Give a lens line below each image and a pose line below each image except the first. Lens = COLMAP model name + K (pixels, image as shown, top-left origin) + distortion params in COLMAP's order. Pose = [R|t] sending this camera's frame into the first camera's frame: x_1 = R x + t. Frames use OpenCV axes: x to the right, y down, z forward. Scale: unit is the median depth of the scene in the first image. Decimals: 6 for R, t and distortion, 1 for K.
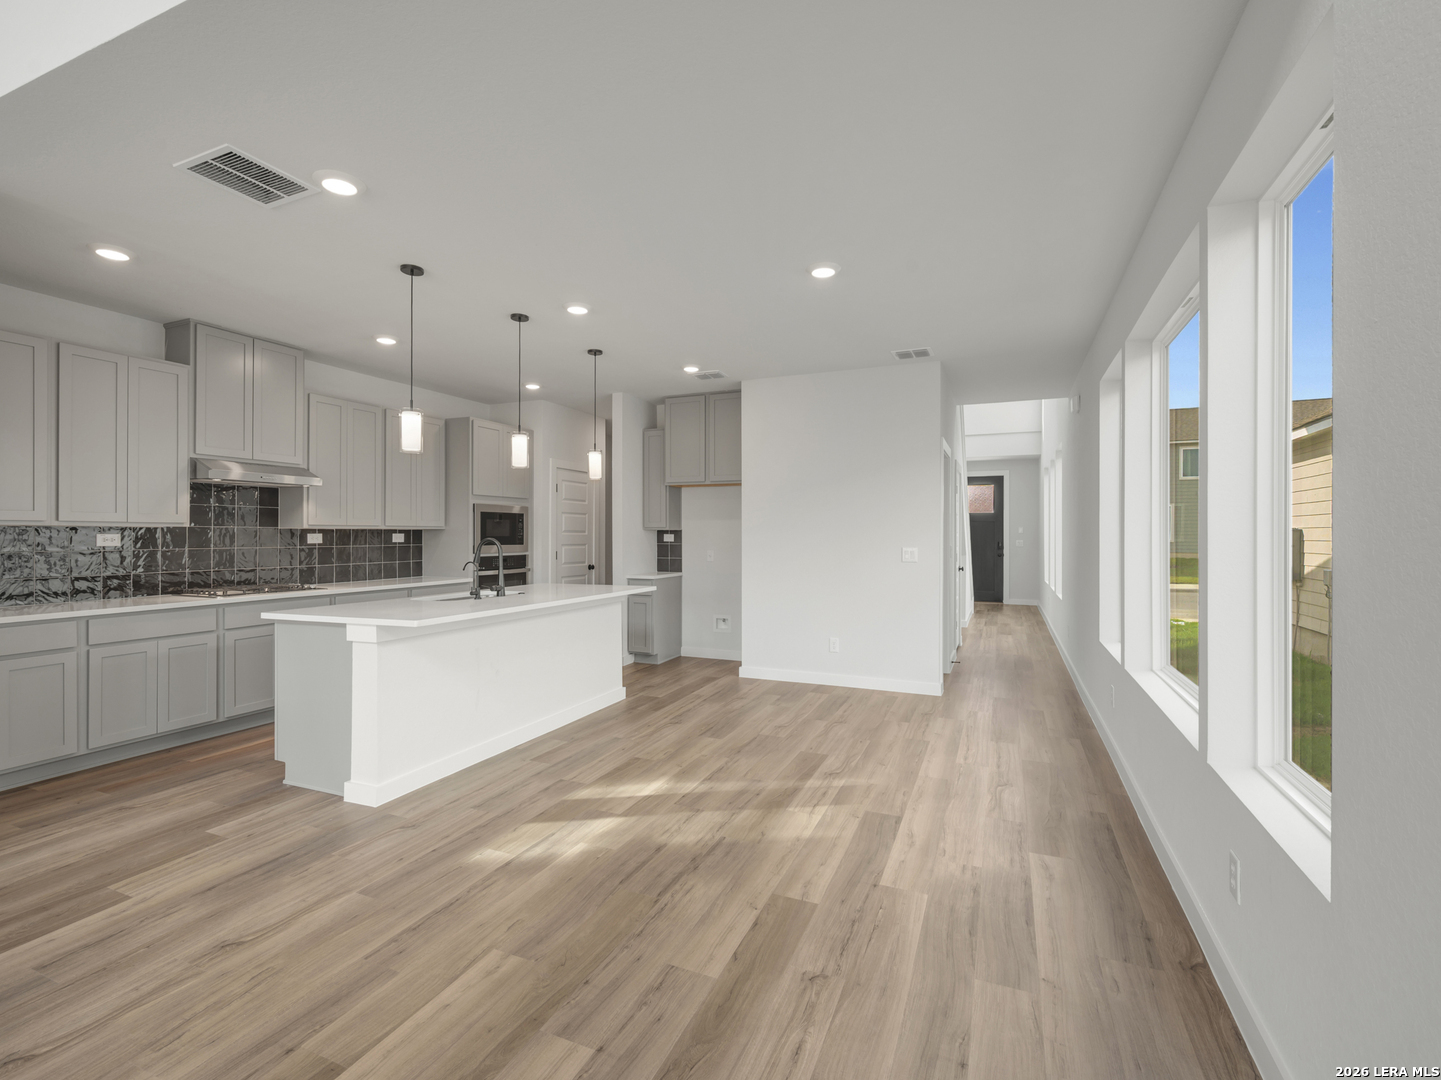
lens RADIAL K [[651.9, 0, 731.6], [0, 651.9, 534.6], [0, 0, 1]] dist [-0.002843, -0.000599]
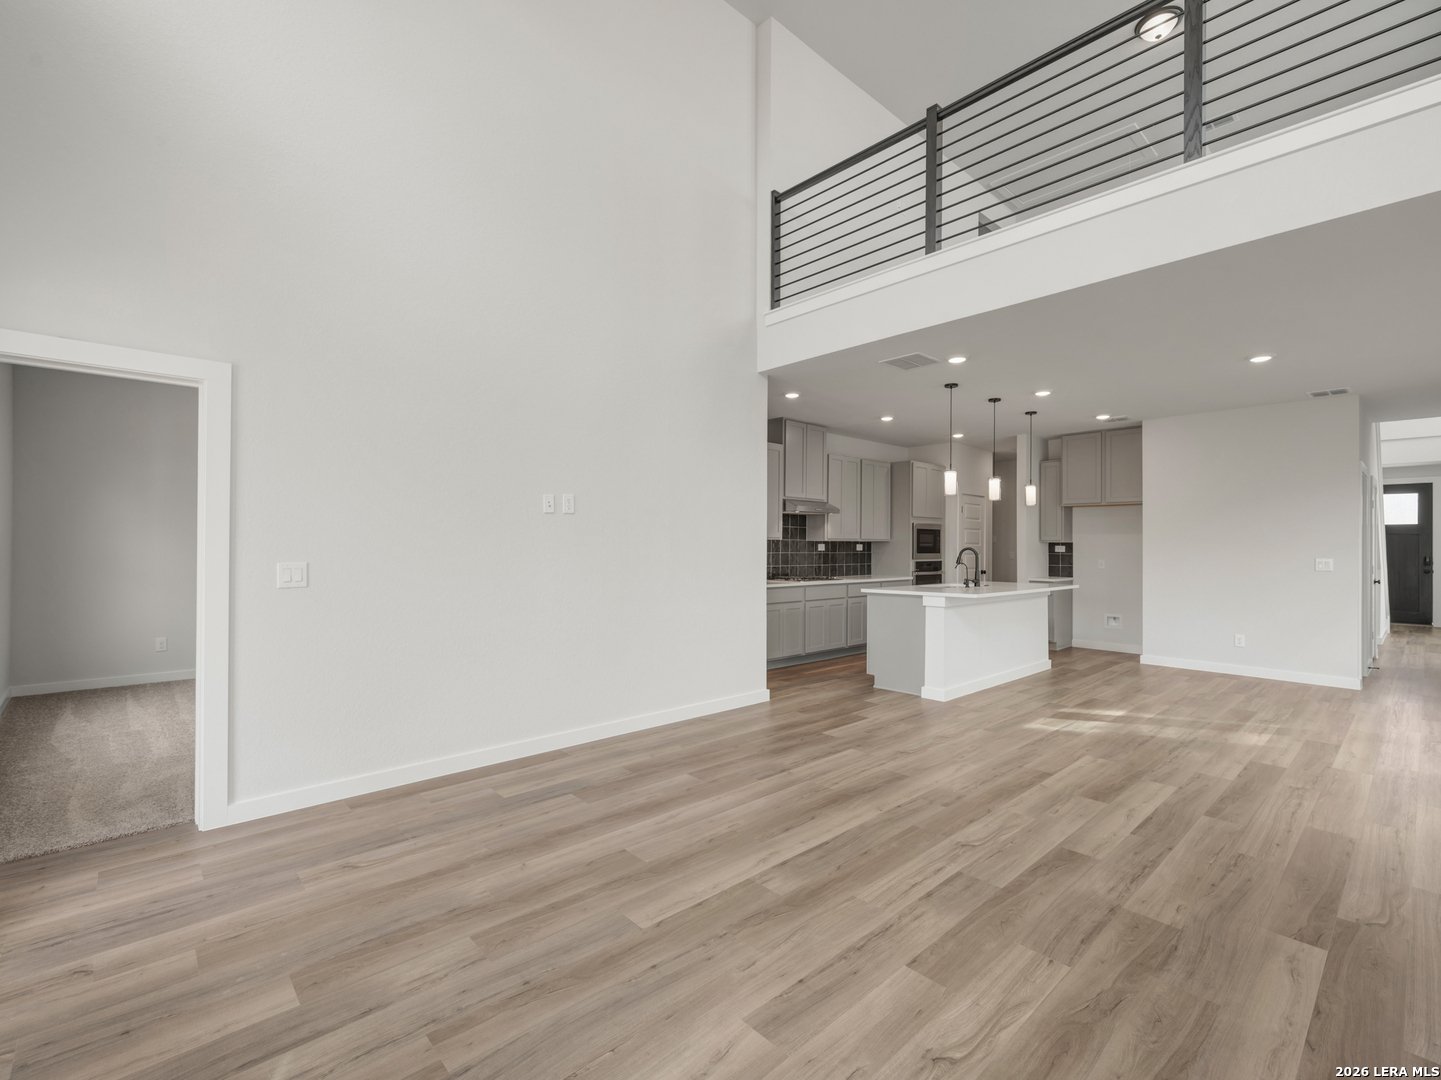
lens RADIAL K [[649.9, 0, 724.7], [0, 649.9, 542.0], [0, 0, 1]] dist [-0.000058, -0.000100]
pose [[0.908516, 0.003056, -0.417838, -0.283063], [-0.005794, 0.999969, -0.005284, 0.003948], [0.417809, 0.007222, 0.908506, -0.655991]]
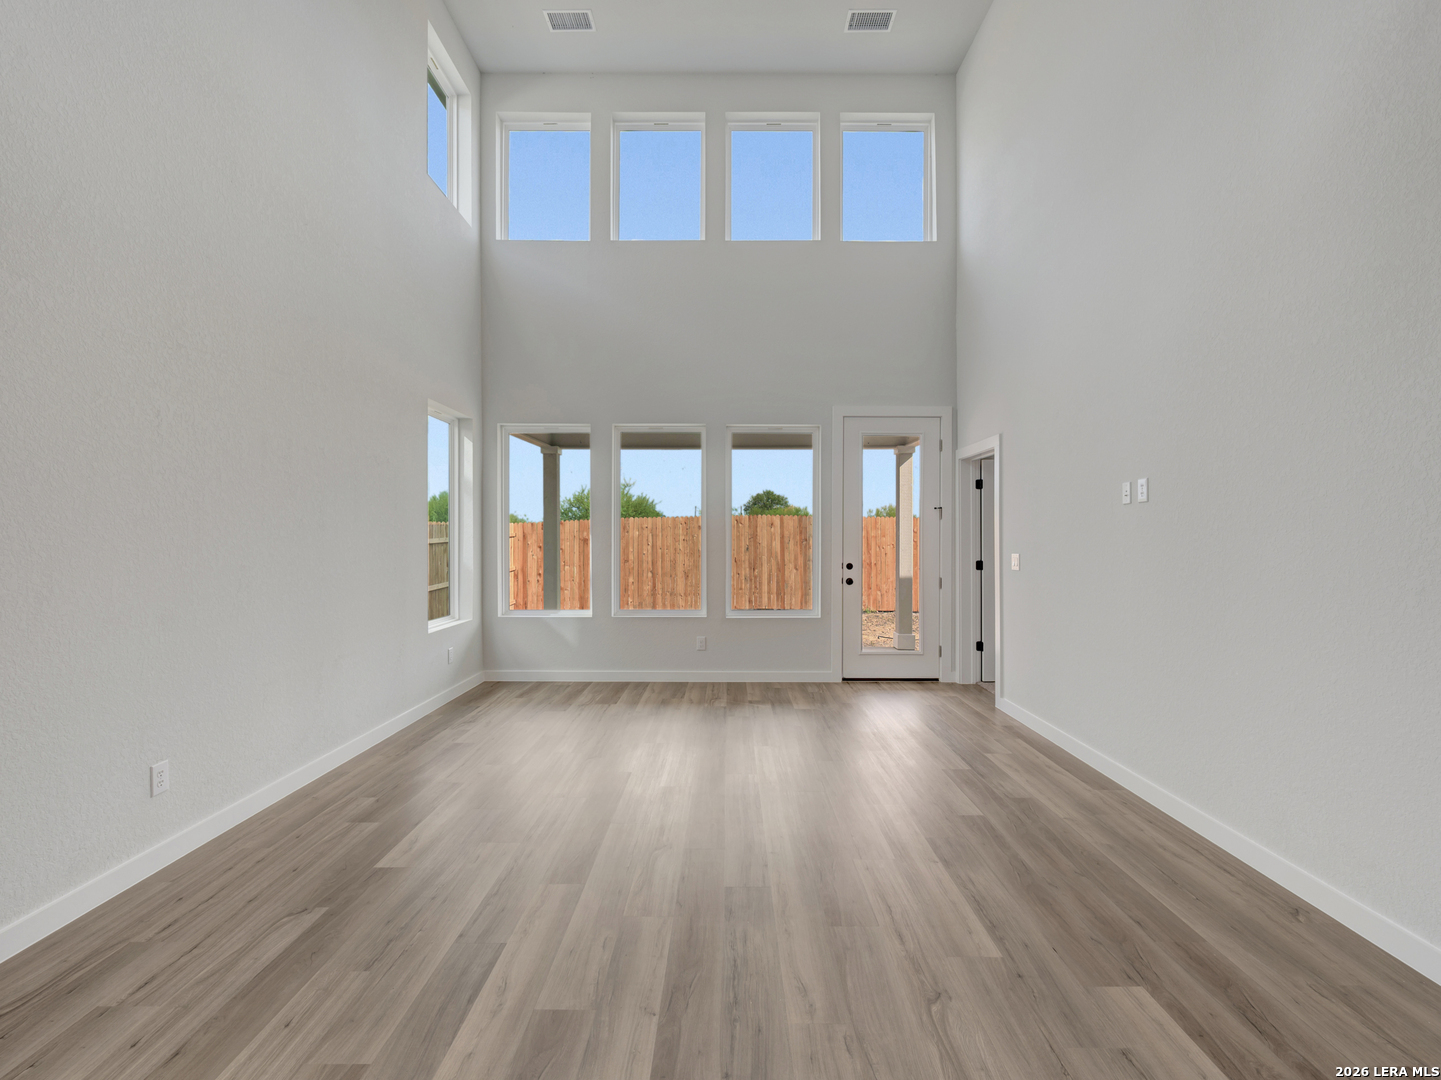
lens RADIAL K [[662.4, 0, 725.4], [0, 662.4, 549.0], [0, 0, 1]] dist [-0.002297, 0.001060]
pose [[-0.923614, 0.004820, -0.383292, -0.129533], [-0.000940, 0.999889, 0.014840, 0.000102], [0.383322, 0.014067, -0.923508, 0.796363]]
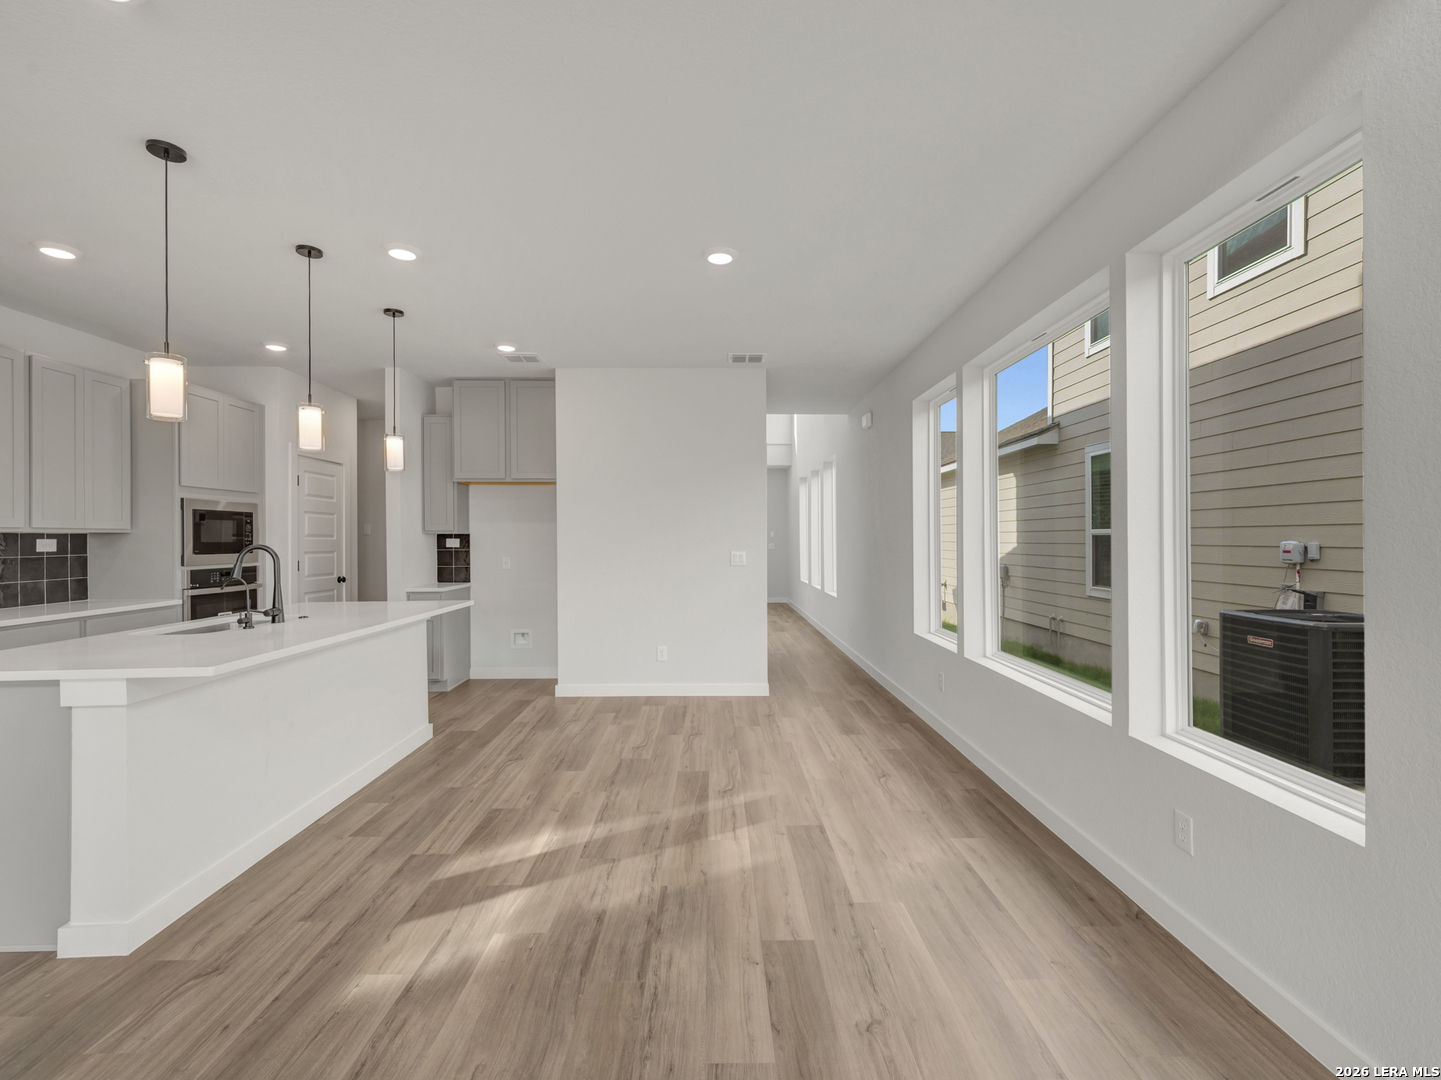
lens RADIAL K [[649.9, 0, 724.7], [0, 649.9, 542.0], [0, 0, 1]] dist [-0.000058, -0.000100]
pose [[0.914544, -0.004975, 0.404456, -0.206125], [0.003087, 0.999981, 0.005322, 0.000372], [-0.404475, -0.003618, 0.914542, 0.126262]]
